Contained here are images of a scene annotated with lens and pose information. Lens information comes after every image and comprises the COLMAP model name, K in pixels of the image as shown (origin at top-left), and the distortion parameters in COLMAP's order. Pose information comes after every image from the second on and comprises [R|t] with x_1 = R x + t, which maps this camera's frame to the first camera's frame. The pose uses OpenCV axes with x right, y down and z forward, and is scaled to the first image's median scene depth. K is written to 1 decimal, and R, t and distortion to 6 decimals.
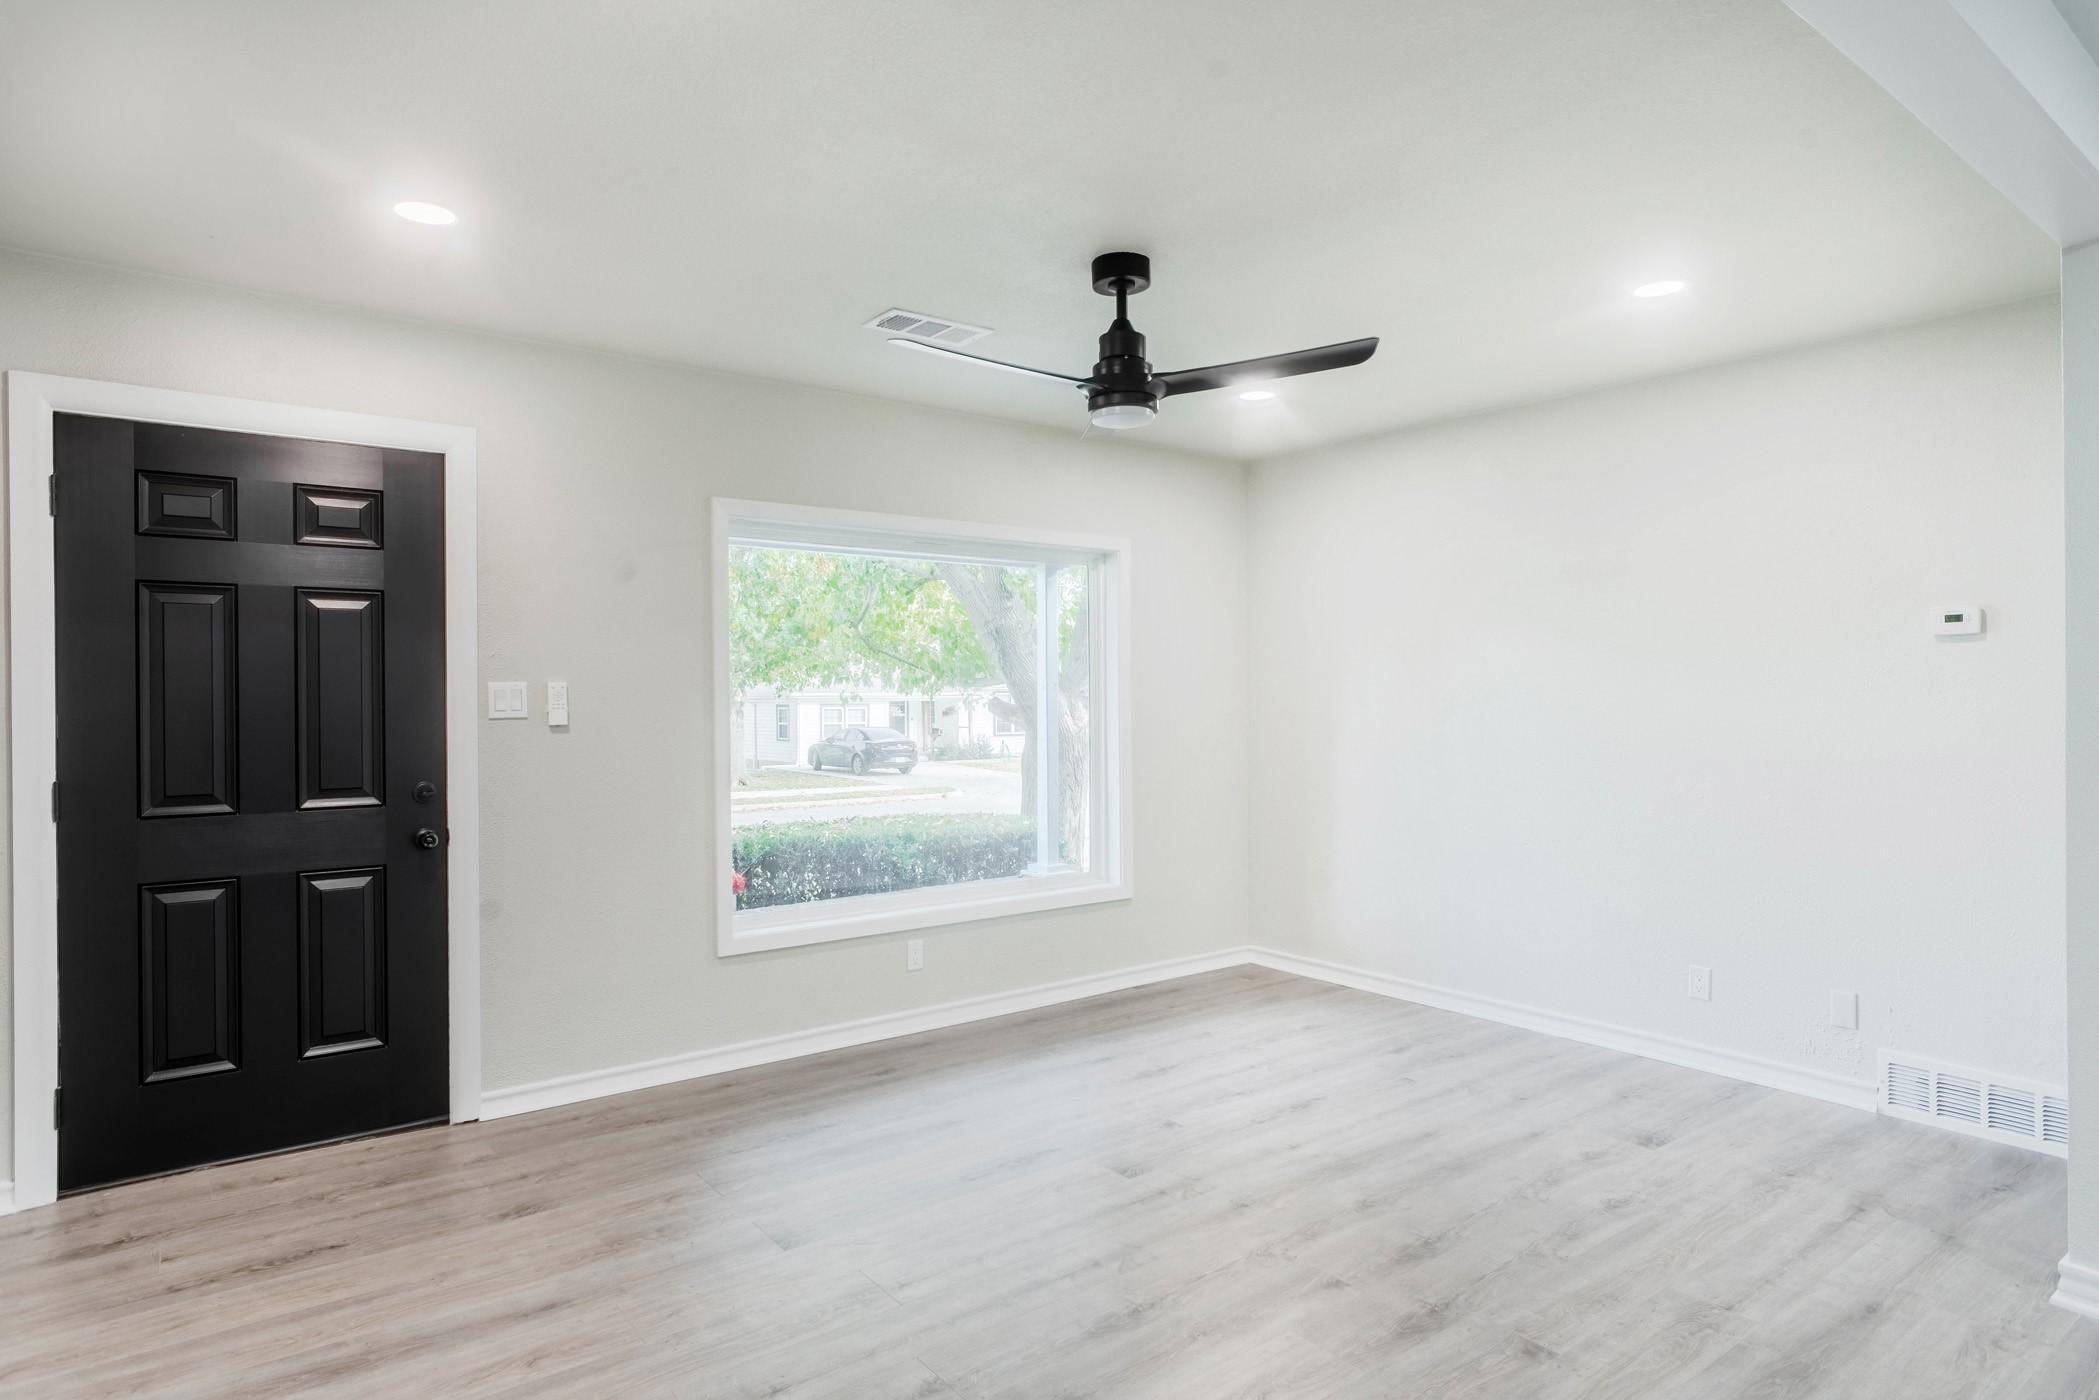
lens RADIAL K [[1175.6, 0, 1042.8], [0, 1175.6, 681.5], [0, 0, 1]] dist [-0.007666, 0.001924]
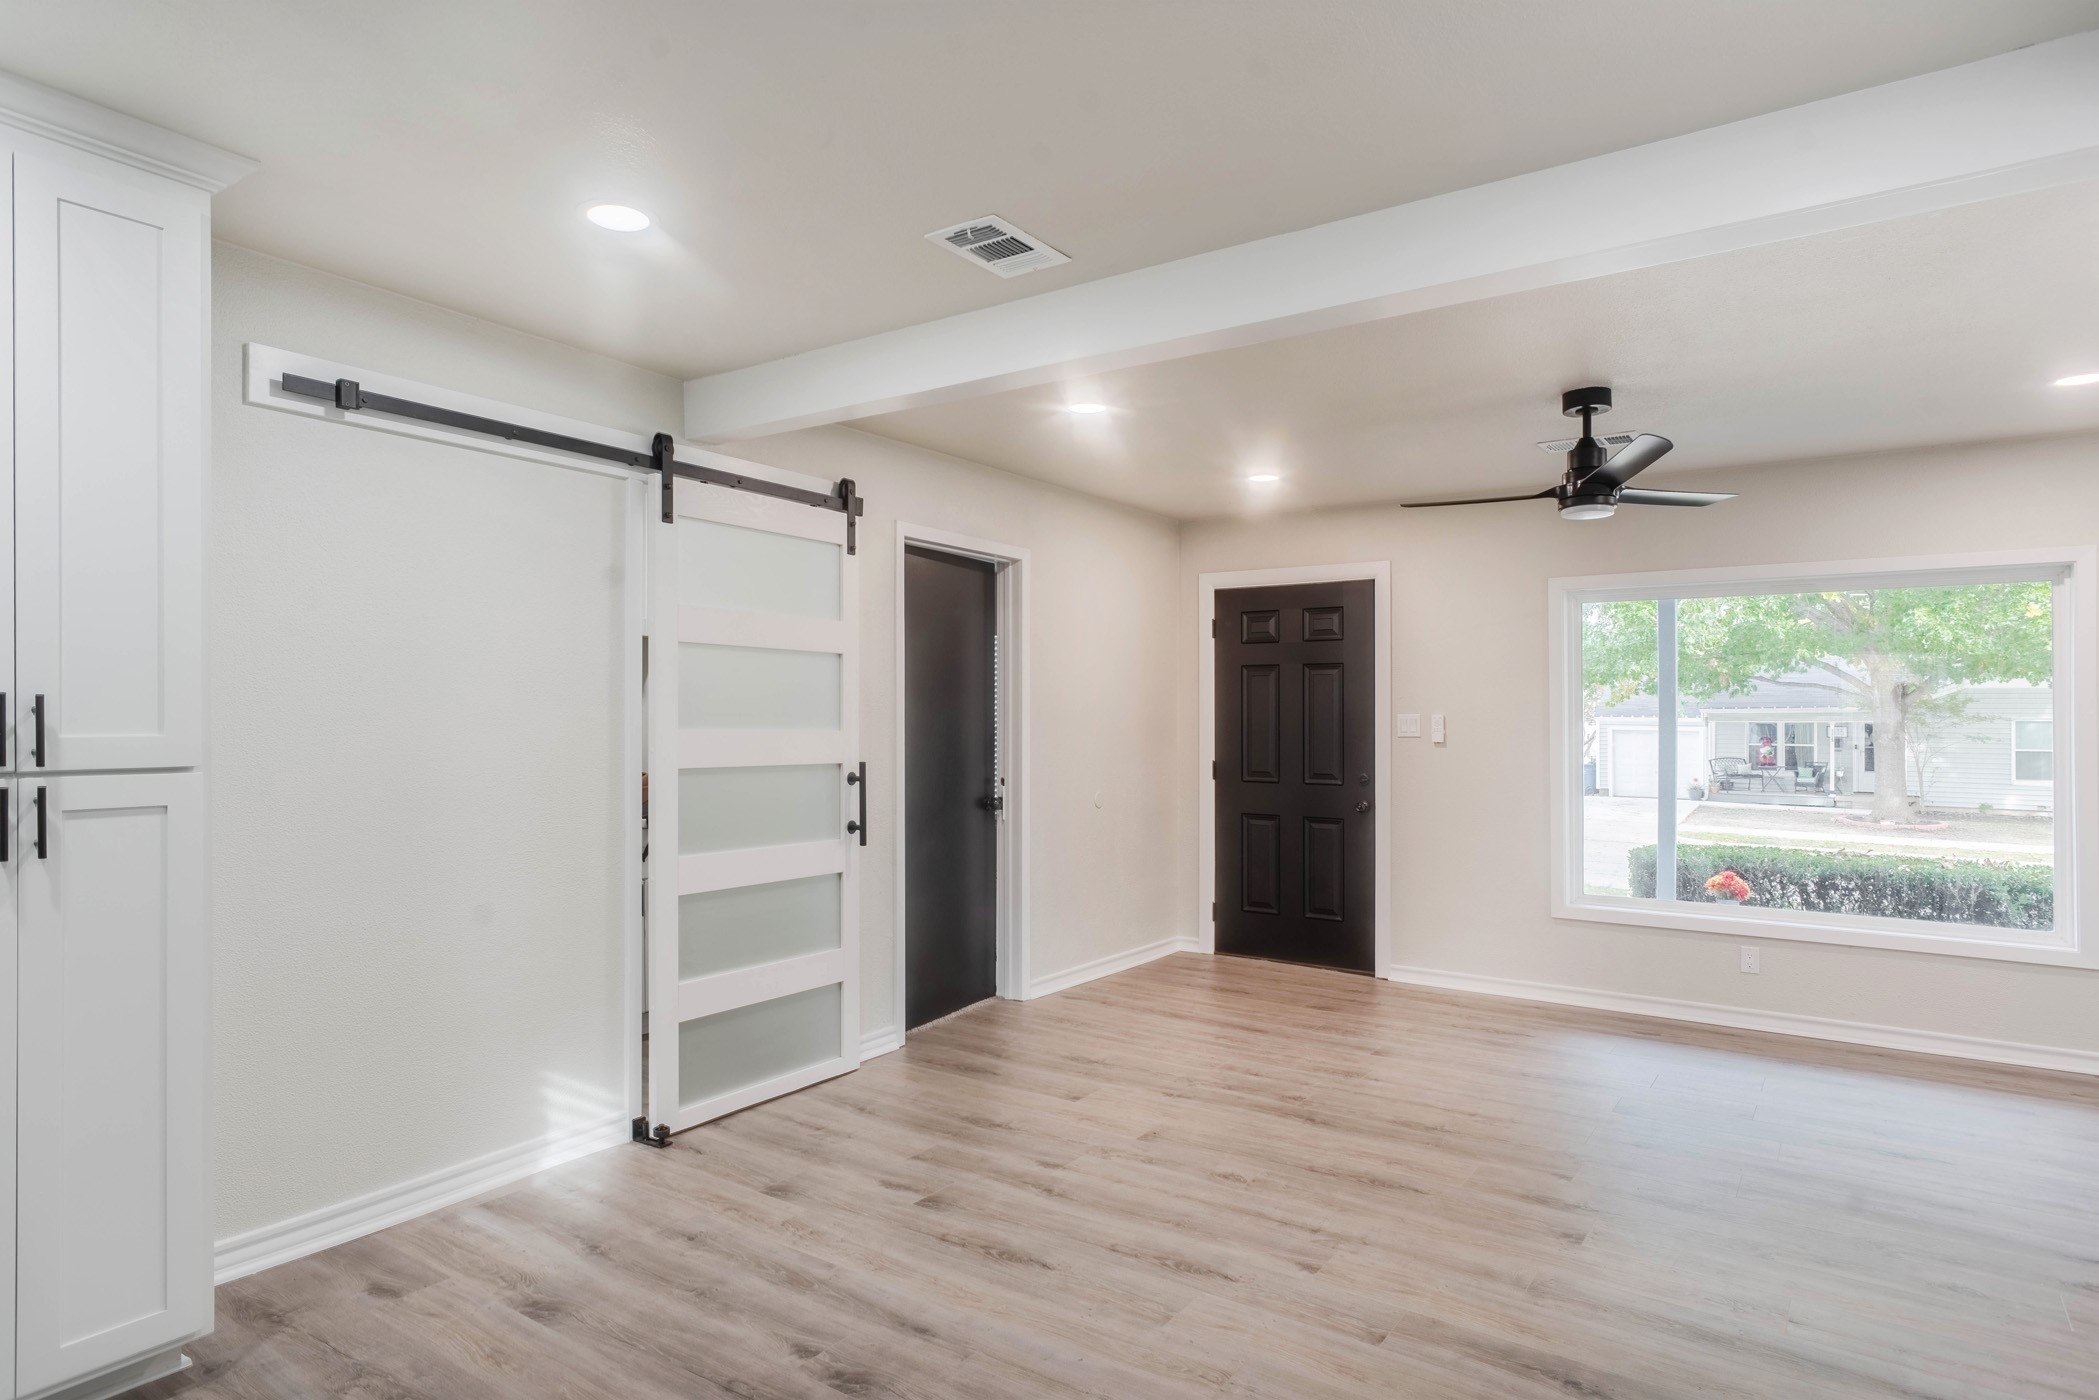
lens RADIAL K [[1175.6, 0, 1042.8], [0, 1175.6, 681.5], [0, 0, 1]] dist [-0.007666, 0.001924]
pose [[0.302225, -0.024083, -0.952932, 1.116213], [0.002585, 0.999698, -0.024445, -0.007344], [0.953233, 0.004925, 0.302196, 0.039246]]
